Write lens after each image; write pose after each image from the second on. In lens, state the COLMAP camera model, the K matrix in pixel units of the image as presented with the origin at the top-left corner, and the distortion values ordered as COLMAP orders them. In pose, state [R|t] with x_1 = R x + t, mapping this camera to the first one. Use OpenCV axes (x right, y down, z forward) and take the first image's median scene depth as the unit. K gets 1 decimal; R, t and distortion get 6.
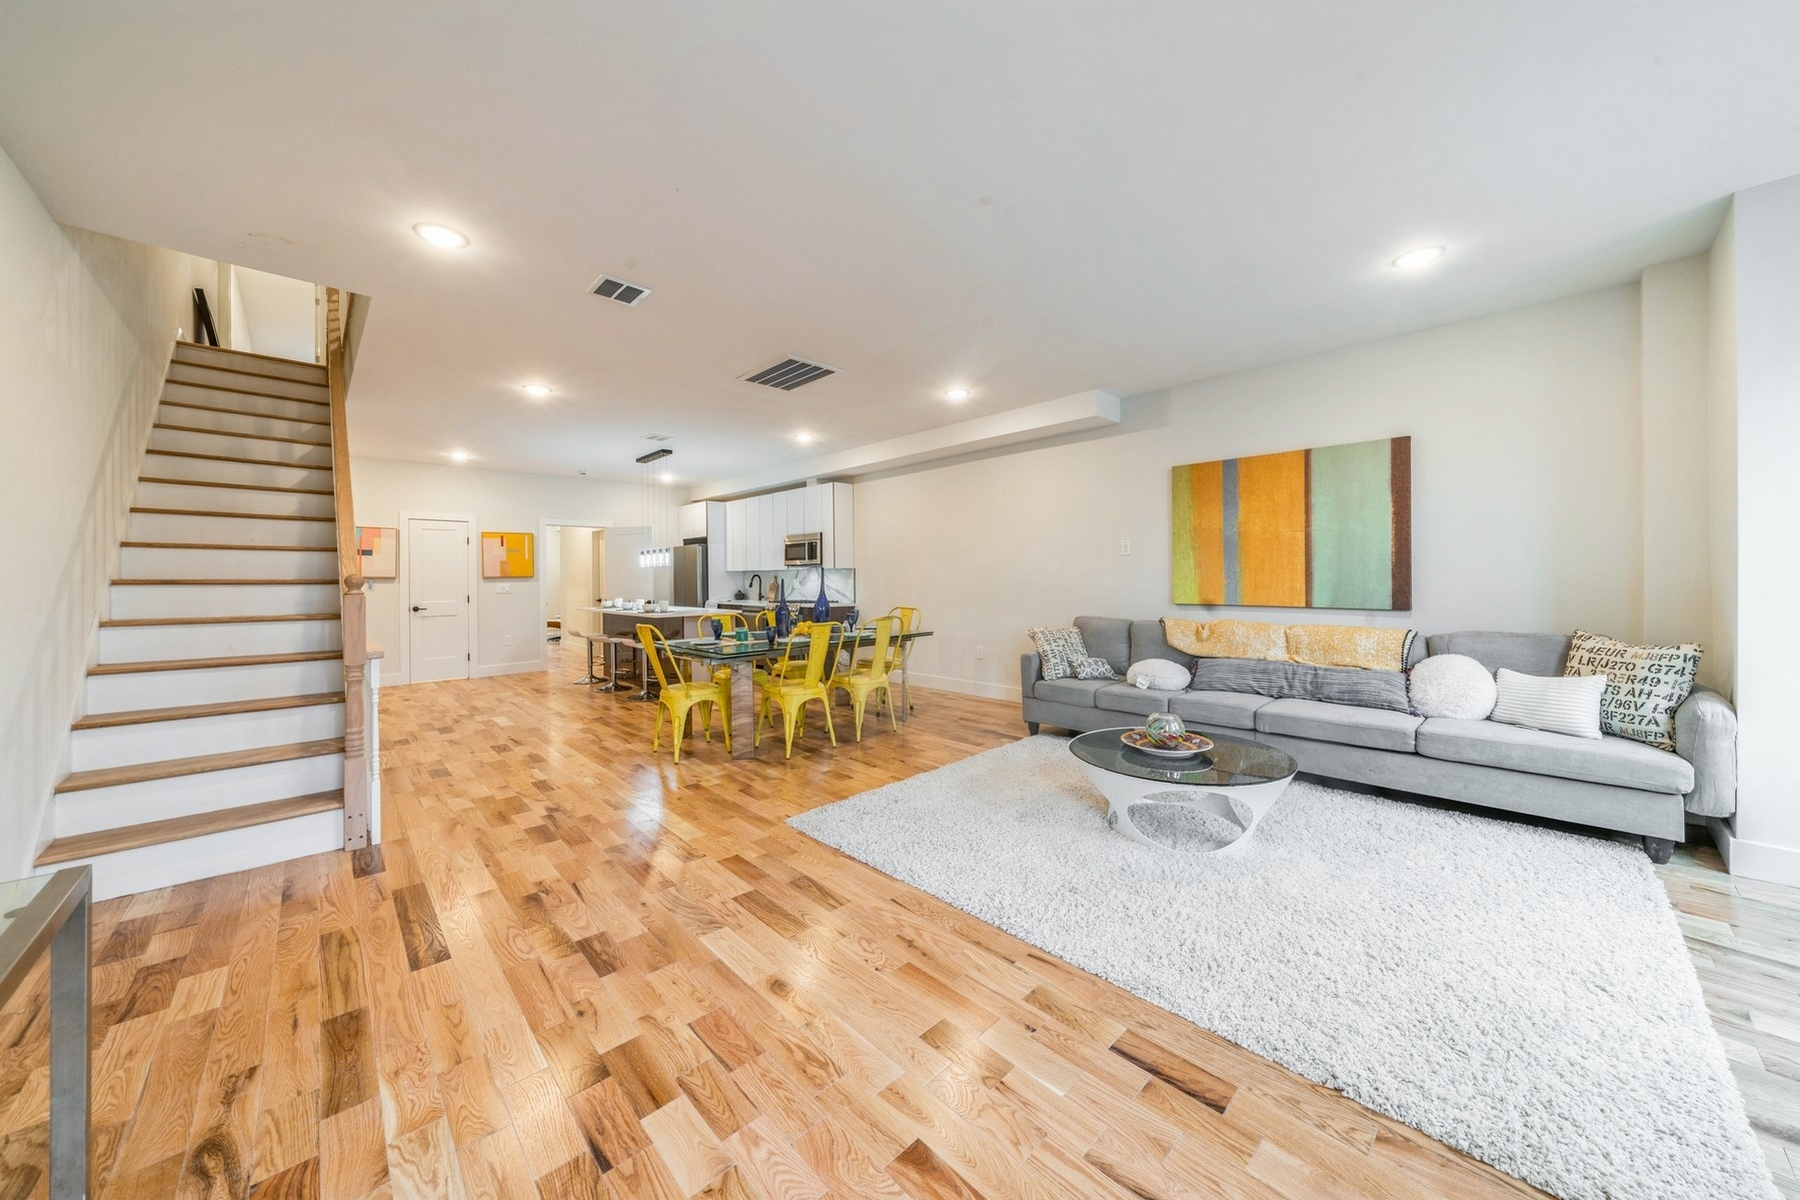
lens RADIAL K [[617.5, 0, 904.3], [0, 617.5, 583.6], [0, 0, 1]] dist [-0.005074, -0.000129]
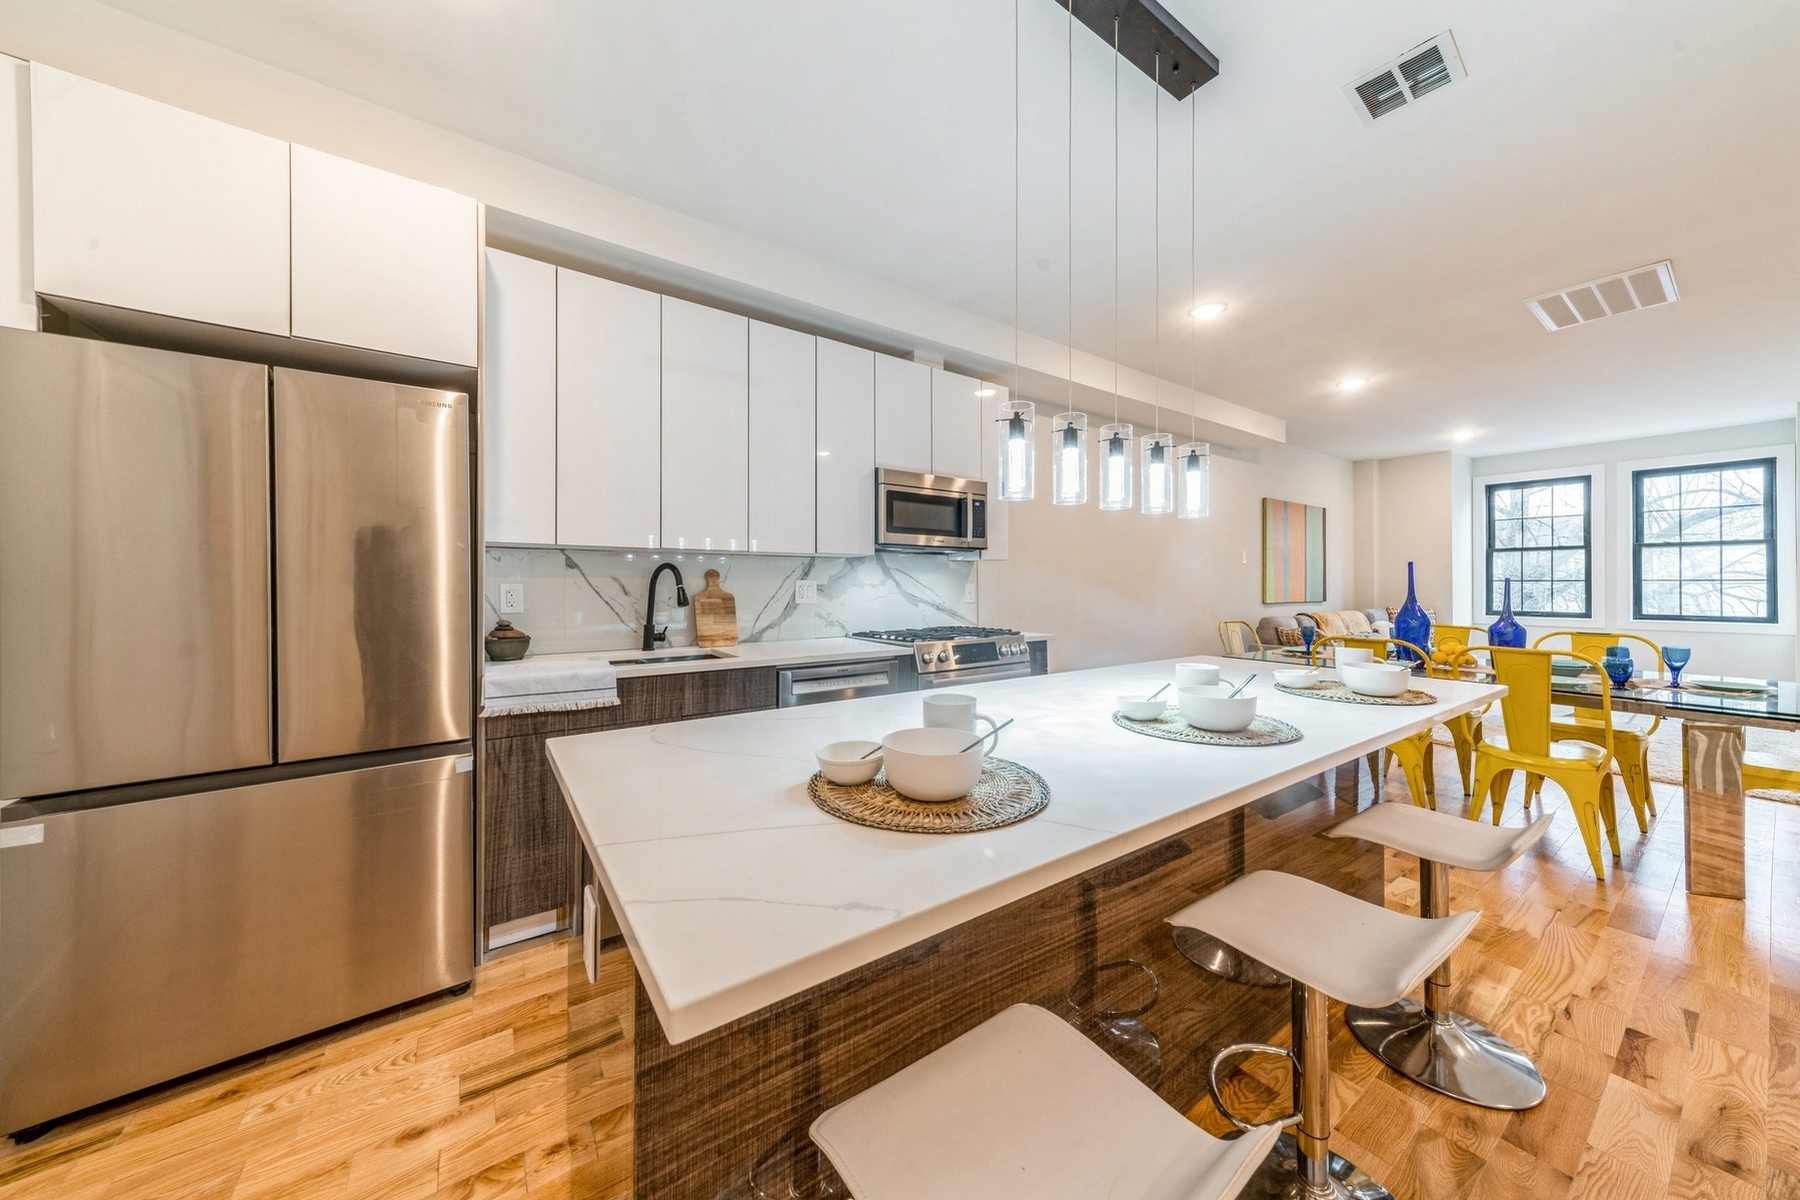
lens RADIAL K [[607.5, 0, 905.5], [0, 607.5, 585.6], [0, 0, 1]] dist [0.018804, -0.000137]
pose [[0.144380, 0.007978, 0.989490, -1.082080], [0.009986, 0.999905, -0.009519, 0.000067], [-0.989472, 0.011256, 0.144287, 1.791762]]
